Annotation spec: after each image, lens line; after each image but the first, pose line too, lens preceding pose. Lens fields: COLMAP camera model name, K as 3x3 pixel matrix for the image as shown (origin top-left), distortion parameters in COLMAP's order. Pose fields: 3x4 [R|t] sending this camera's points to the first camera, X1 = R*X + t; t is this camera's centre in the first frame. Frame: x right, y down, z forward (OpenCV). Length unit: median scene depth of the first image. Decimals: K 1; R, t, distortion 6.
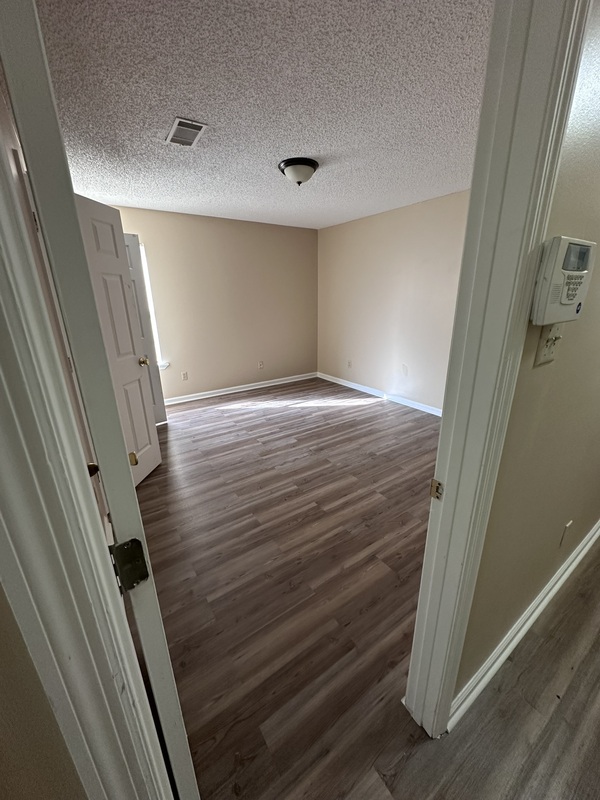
lens RADIAL K [[318.6, 0, 302.9], [0, 318.6, 400.2], [0, 0, 1]] dist [0.000368, 0.000153]
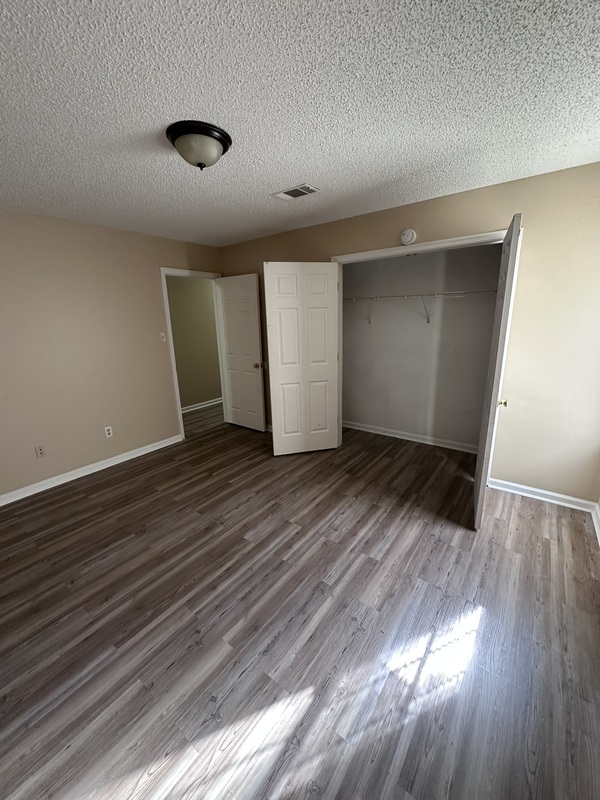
lens RADIAL K [[318.6, 0, 302.9], [0, 318.6, 400.2], [0, 0, 1]] dist [0.000368, 0.000153]
pose [[-0.946271, 0.116803, -0.301543, 0.033331], [-0.066868, 0.841657, 0.535856, -0.493524], [0.316385, 0.527229, -0.788625, 1.405817]]
